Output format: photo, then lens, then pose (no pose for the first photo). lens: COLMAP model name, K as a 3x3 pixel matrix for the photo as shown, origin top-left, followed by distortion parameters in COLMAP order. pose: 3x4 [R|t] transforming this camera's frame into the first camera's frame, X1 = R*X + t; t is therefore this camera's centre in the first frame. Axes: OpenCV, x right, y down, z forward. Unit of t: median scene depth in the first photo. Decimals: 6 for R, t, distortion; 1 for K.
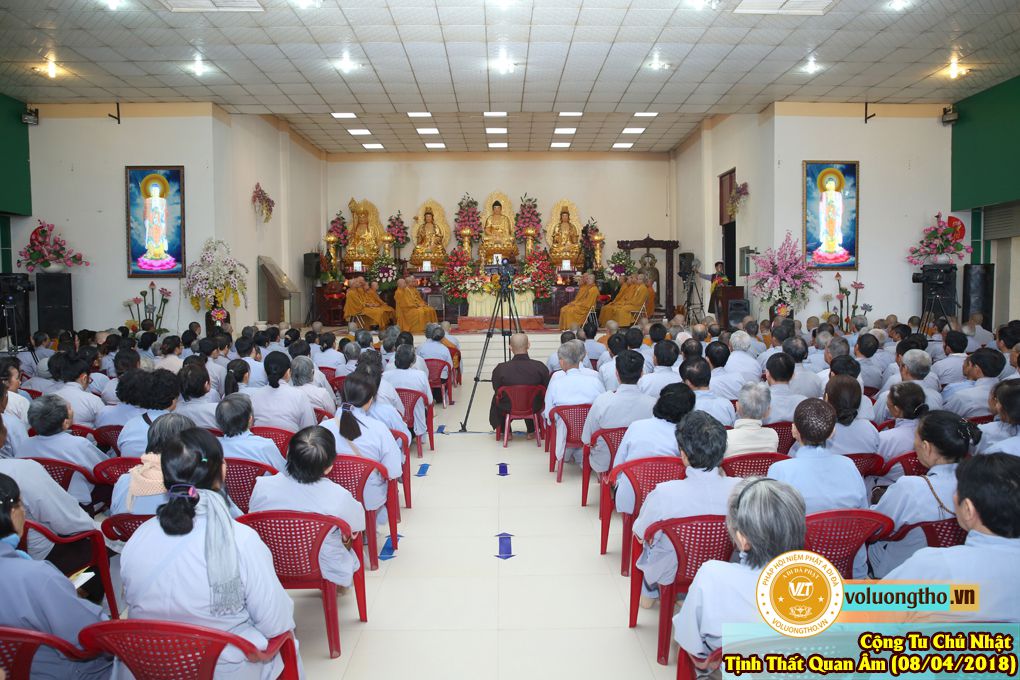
lens RADIAL K [[698.3, 0, 510.0], [0, 698.3, 340.0], [0, 0, 1]] dist [-0.111445, 0.092218]
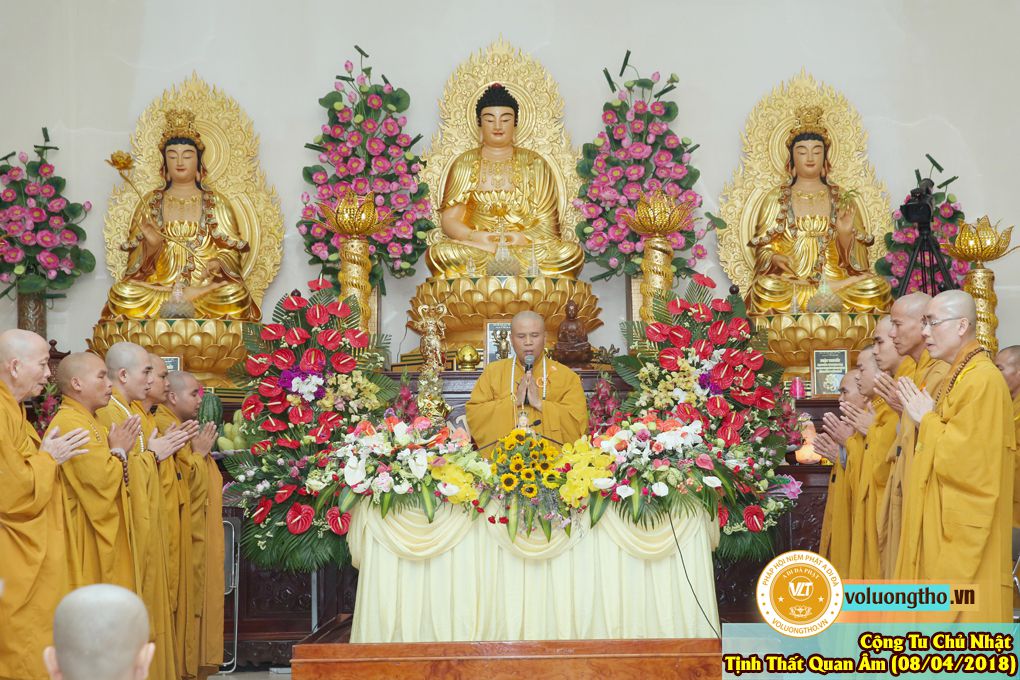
lens RADIAL K [[1999.0, 0, 535.2], [0, 1999.0, 340.4], [0, 0, 1]] dist [0.211365, 0.113226]
pose [[0.999869, -0.004305, 0.015574, -0.020291], [0.006548, 0.989117, -0.146987, -0.032976], [-0.014772, 0.147069, 0.989016, 0.462881]]
